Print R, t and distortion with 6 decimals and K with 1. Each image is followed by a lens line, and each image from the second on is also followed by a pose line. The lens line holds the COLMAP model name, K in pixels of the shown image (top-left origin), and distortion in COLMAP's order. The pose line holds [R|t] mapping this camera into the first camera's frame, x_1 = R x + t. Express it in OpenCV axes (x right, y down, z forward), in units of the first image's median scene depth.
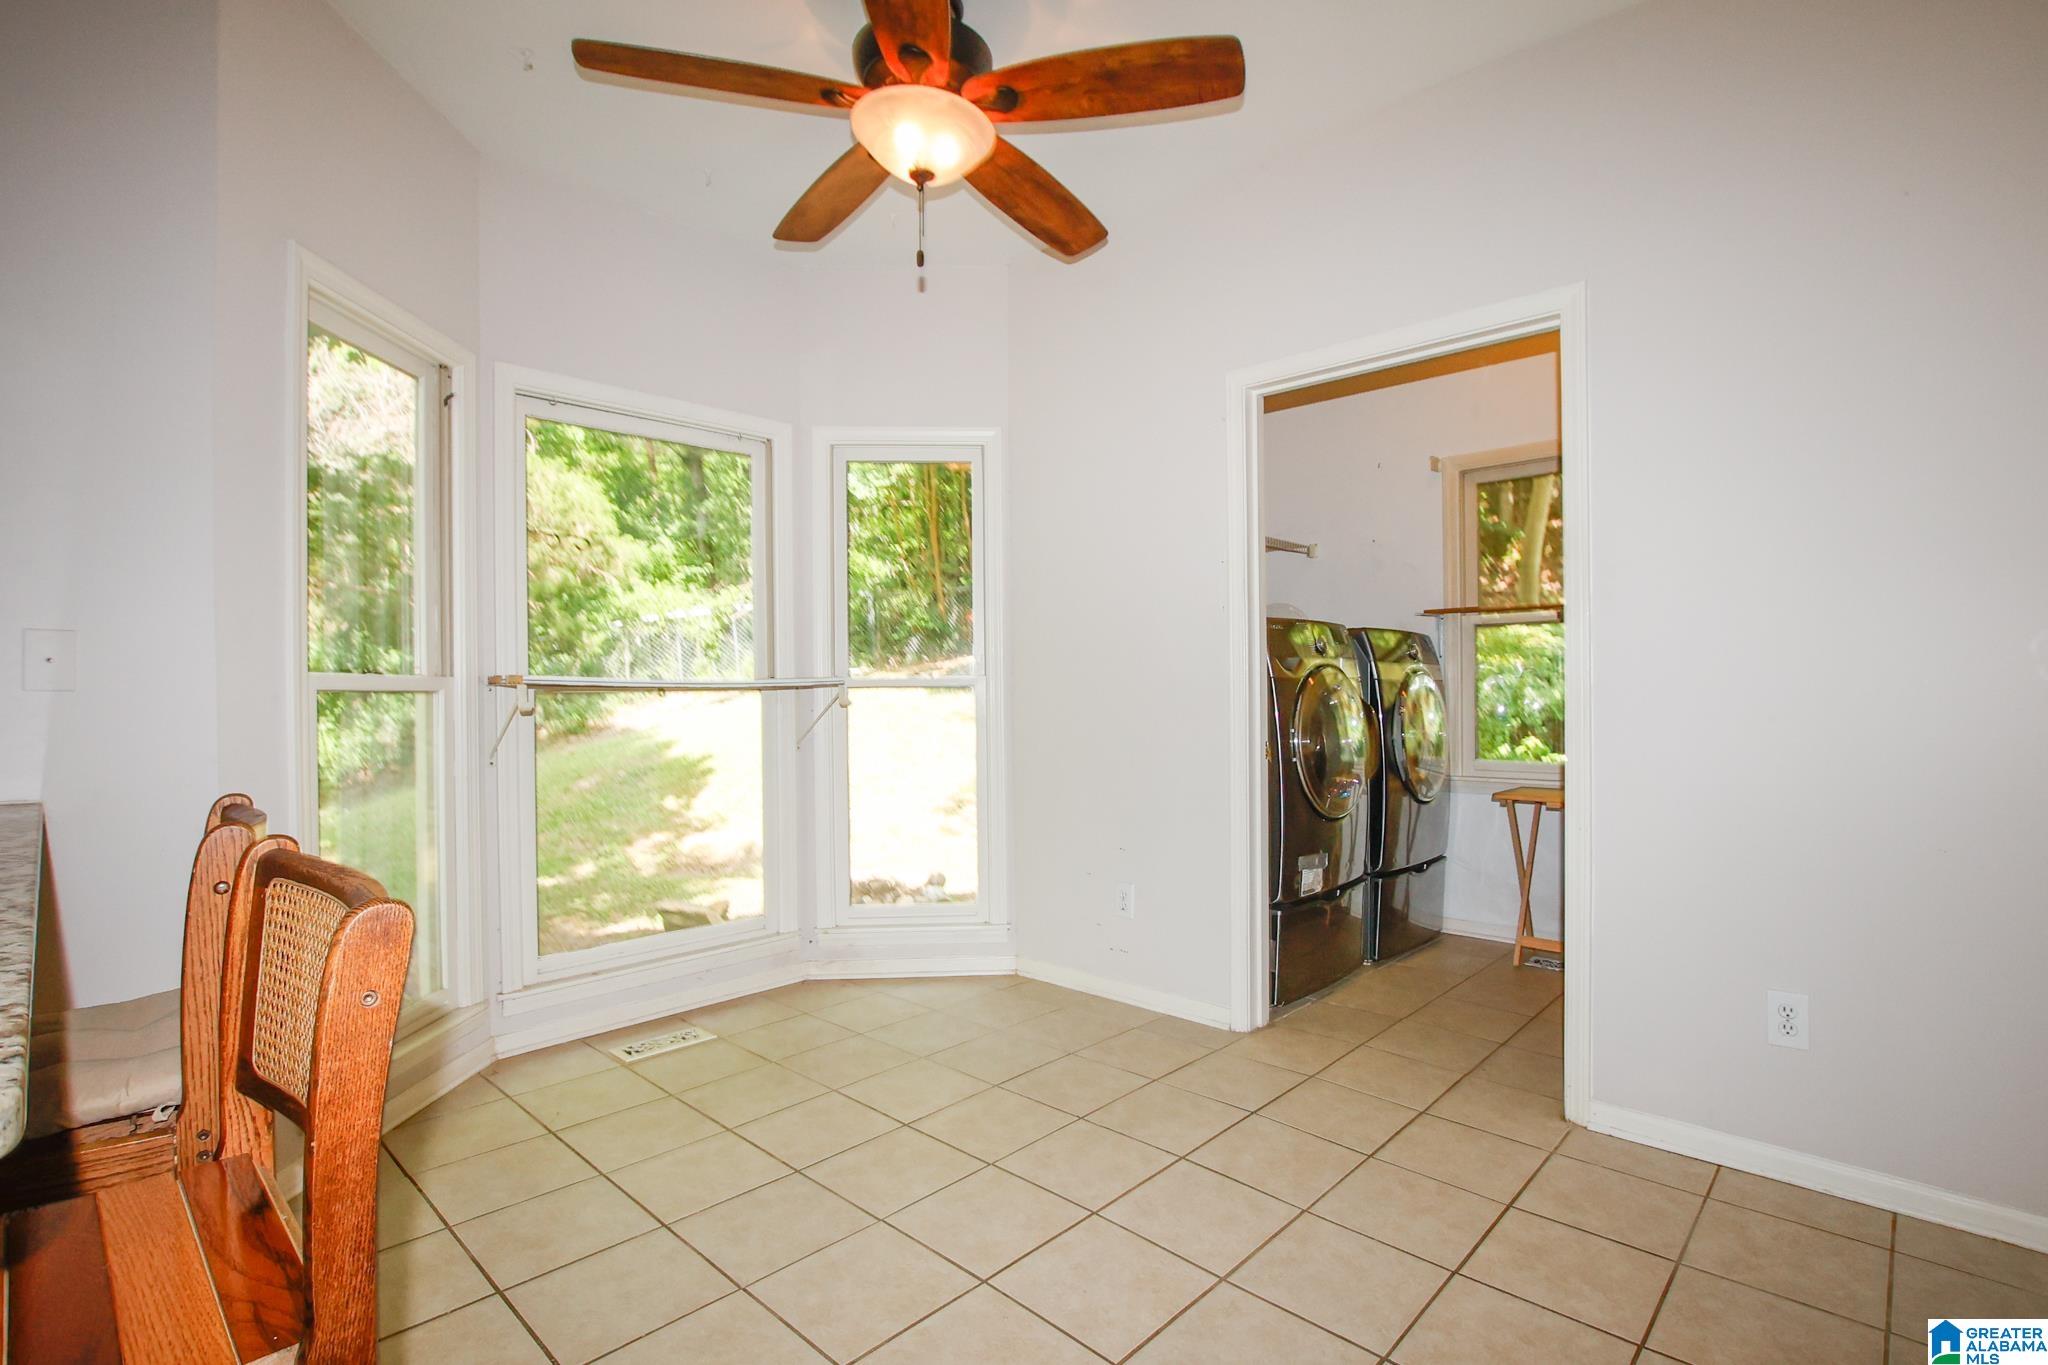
lens RADIAL K [[997.3, 0, 1026.4], [0, 997.3, 706.3], [0, 0, 1]] dist [0.000906, -0.000116]
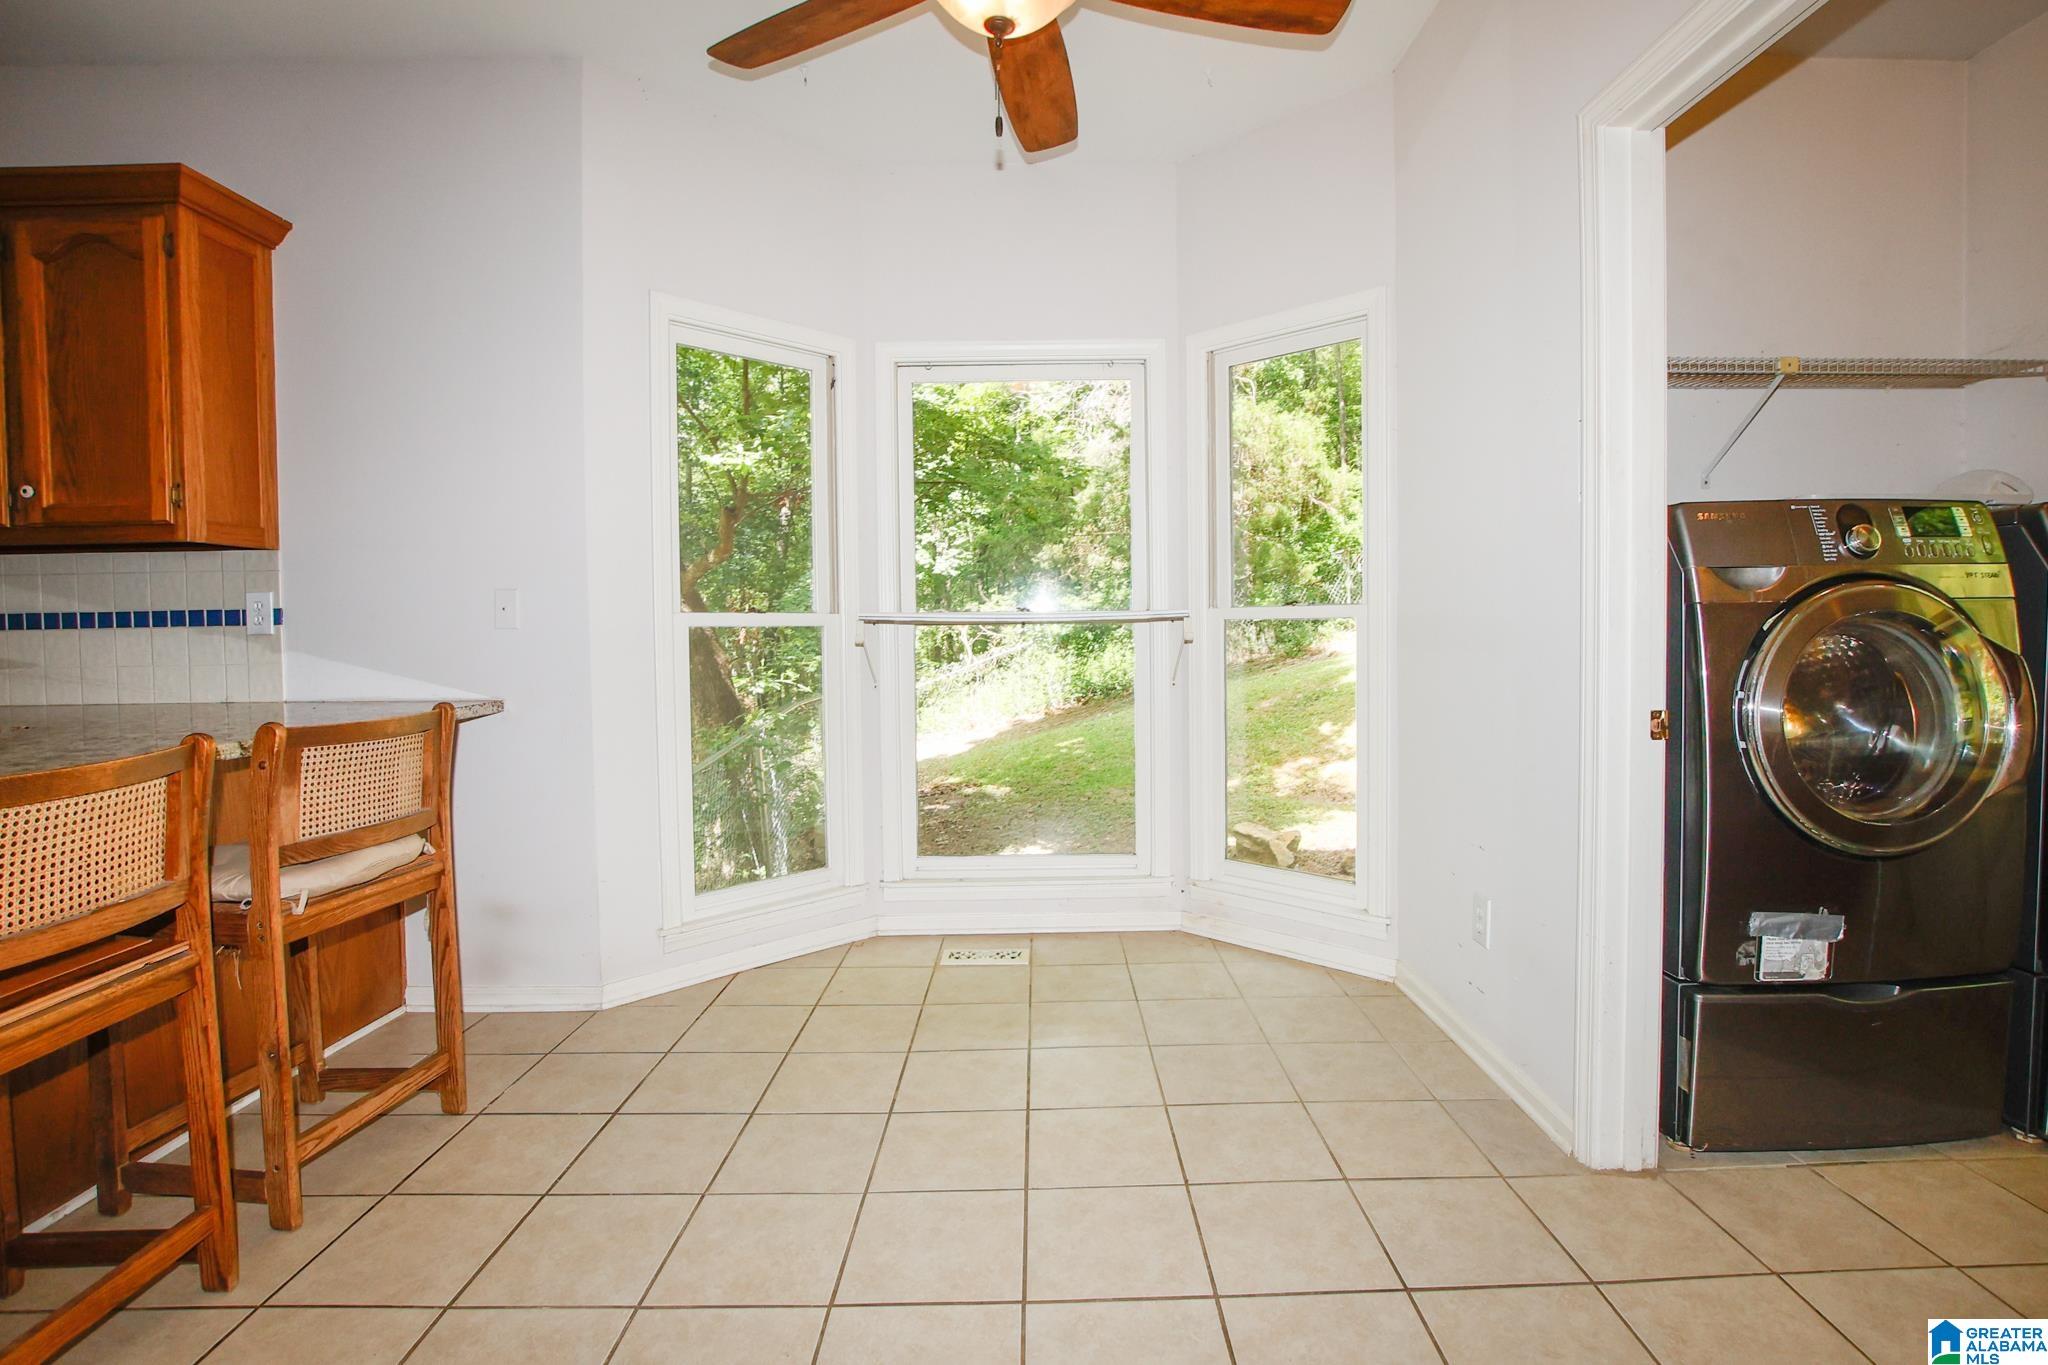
lens RADIAL K [[962.2, 0, 1031.0], [0, 962.2, 669.1], [0, 0, 1]] dist [0.000997, -0.000903]
pose [[0.704382, 0.035632, -0.708926, 0.318291], [-0.006513, 0.999022, 0.043741, -0.010527], [0.709791, -0.026193, 0.703925, 0.267311]]
